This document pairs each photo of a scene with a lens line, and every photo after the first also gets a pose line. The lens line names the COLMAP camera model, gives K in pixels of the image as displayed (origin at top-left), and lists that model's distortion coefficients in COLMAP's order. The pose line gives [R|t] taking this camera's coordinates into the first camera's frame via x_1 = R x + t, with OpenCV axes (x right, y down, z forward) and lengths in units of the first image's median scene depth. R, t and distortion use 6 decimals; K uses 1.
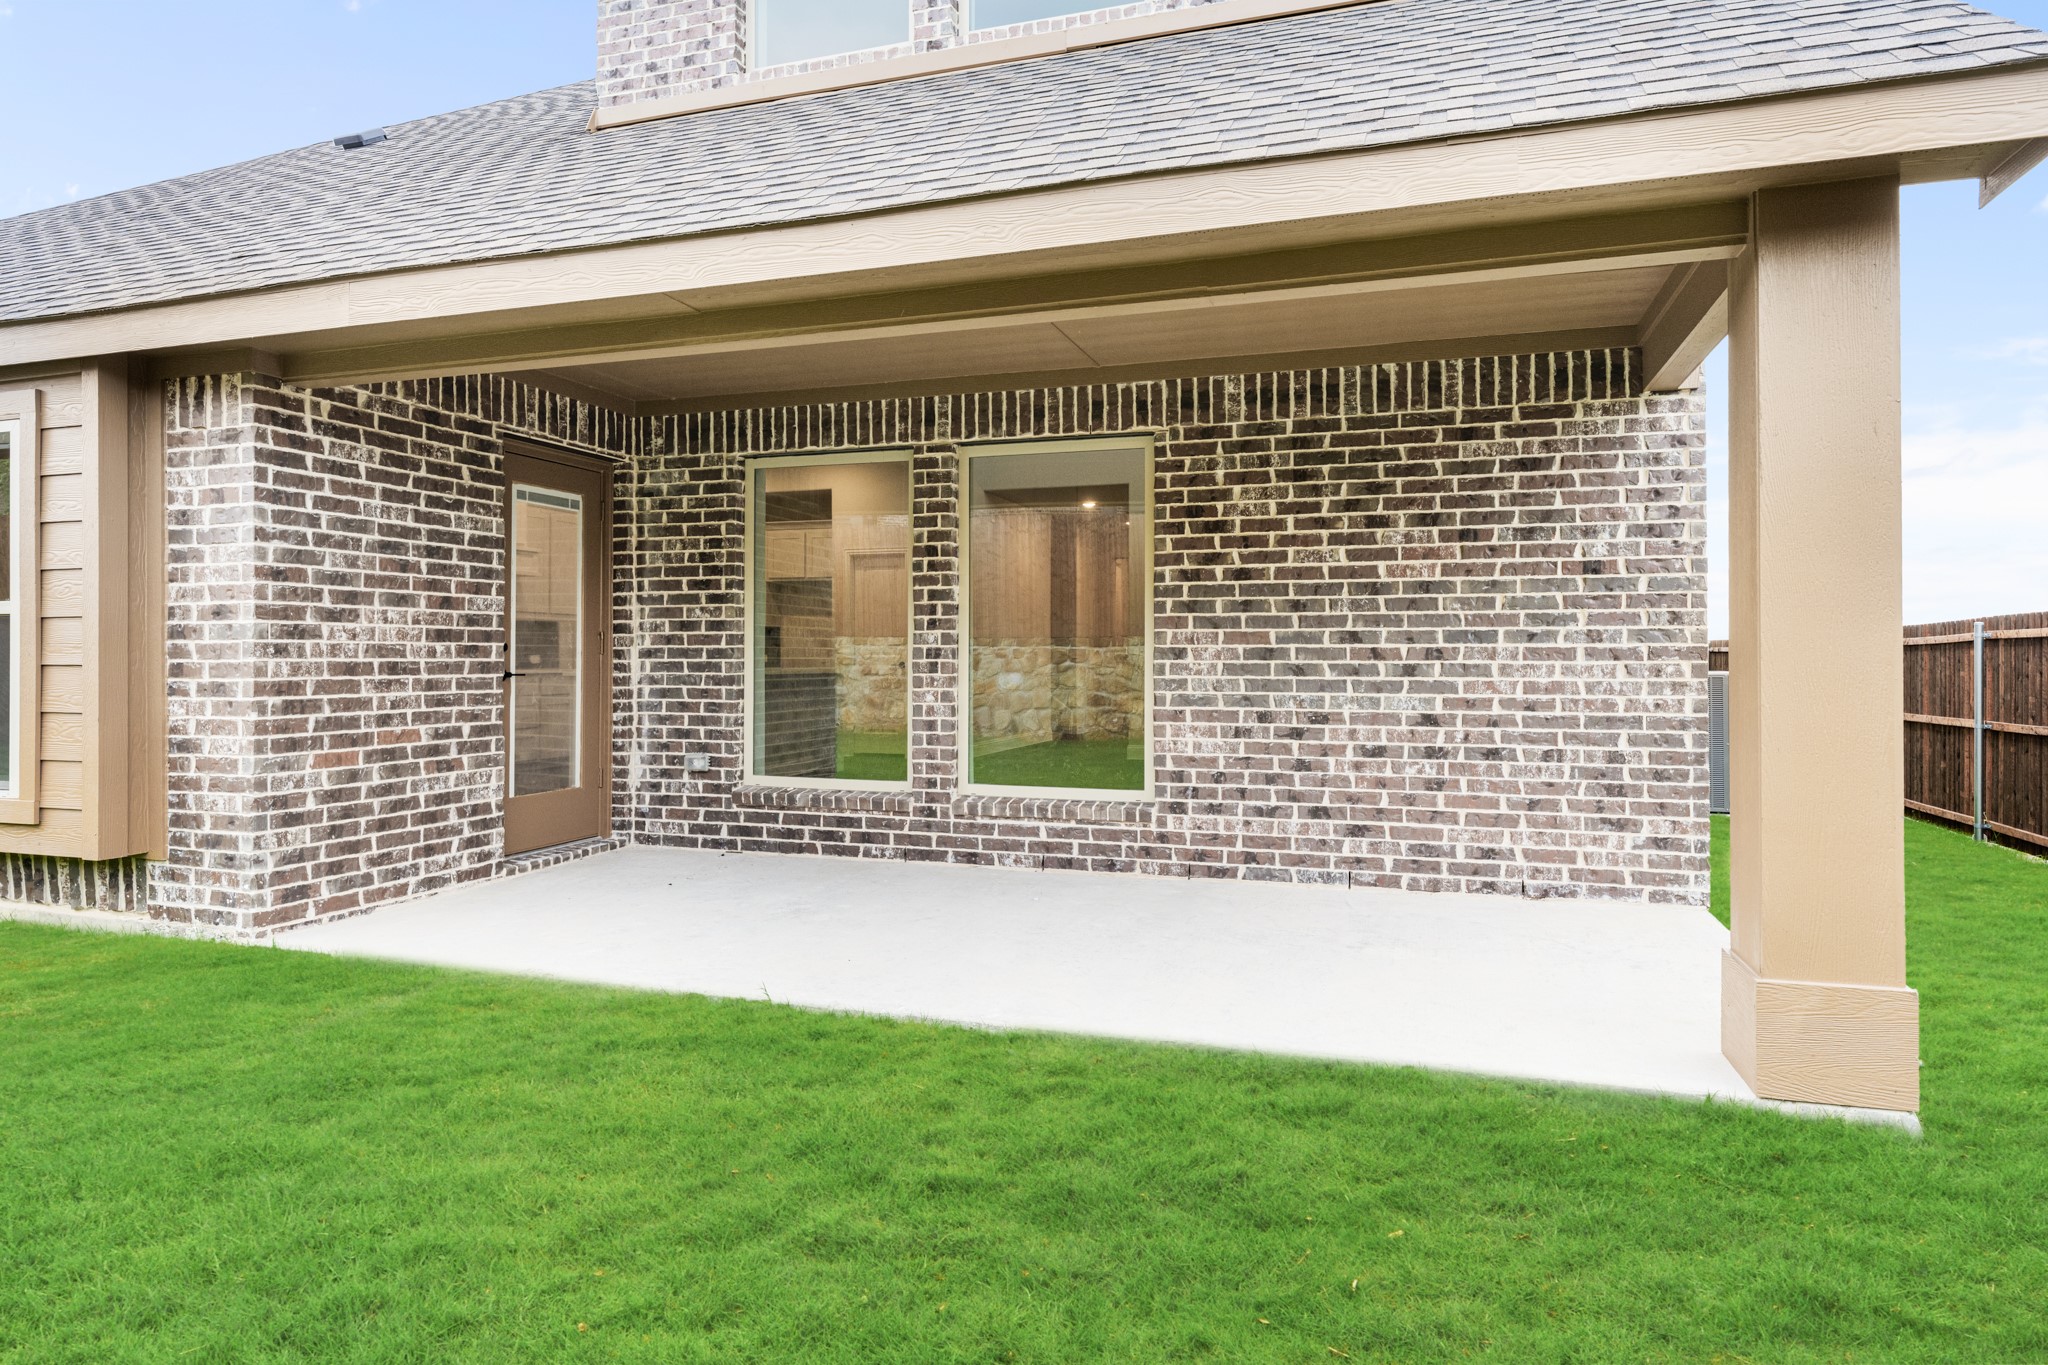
lens RADIAL K [[1200.0, 0, 1024.0], [0, 1200.0, 682.5], [0, 0, 1]] dist [0.002343, 0.000302]
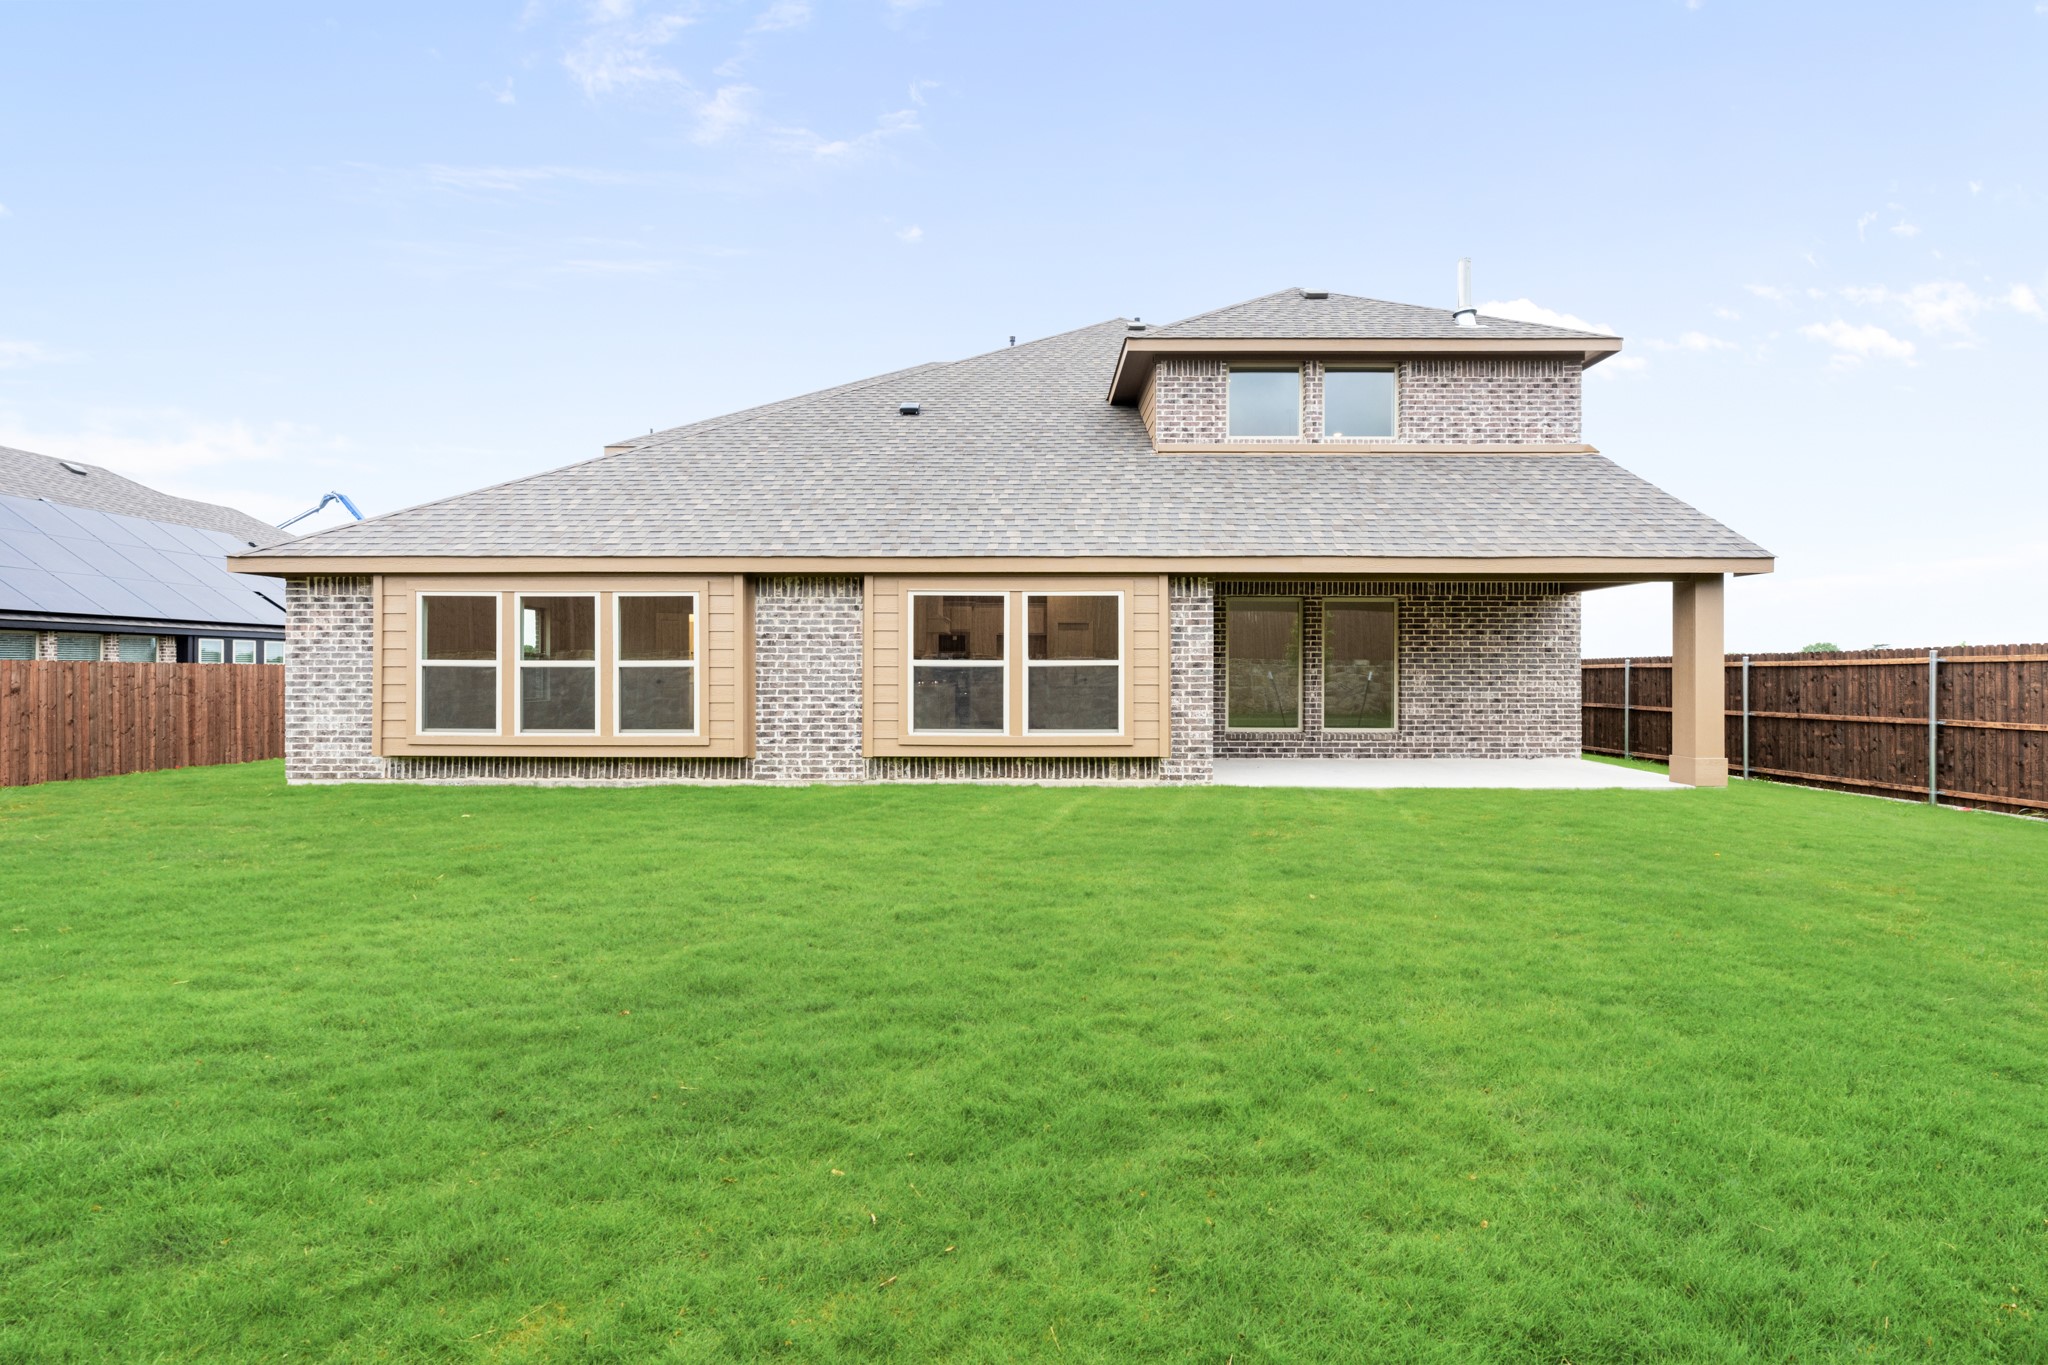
lens RADIAL K [[820.3, 0, 1023.2], [0, 820.3, 692.1], [0, 0, 1]] dist [-0.001475, -0.000021]
pose [[0.951041, -0.007940, 0.308964, -1.439675], [0.005480, 0.999946, 0.008828, -0.013866], [-0.309017, -0.006703, 0.951033, -0.573590]]
